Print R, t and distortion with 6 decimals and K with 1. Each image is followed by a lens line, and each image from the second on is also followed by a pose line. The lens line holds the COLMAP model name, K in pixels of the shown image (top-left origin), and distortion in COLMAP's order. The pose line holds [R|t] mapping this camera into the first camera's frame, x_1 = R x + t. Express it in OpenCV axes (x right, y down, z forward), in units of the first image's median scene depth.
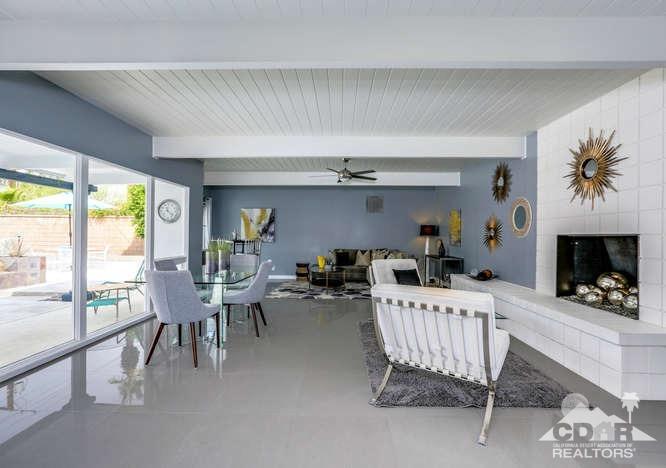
lens RADIAL K [[318.5, 0, 344.5], [0, 318.5, 234.7], [0, 0, 1]] dist [-0.002540, -0.000174]
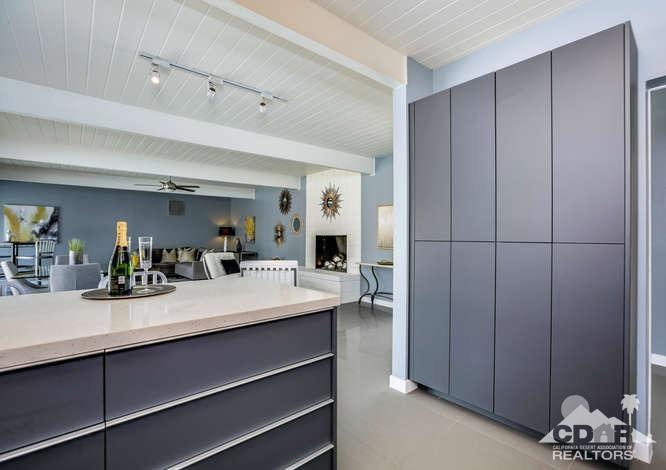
lens RADIAL K [[318.5, 0, 344.5], [0, 318.5, 235.7], [0, 0, 1]] dist [-0.002540, -0.000174]
pose [[0.767200, -0.005425, 0.641385, -0.340858], [0.001176, 0.999974, 0.007052, -0.008721], [-0.641407, -0.004656, 0.767187, -0.459066]]
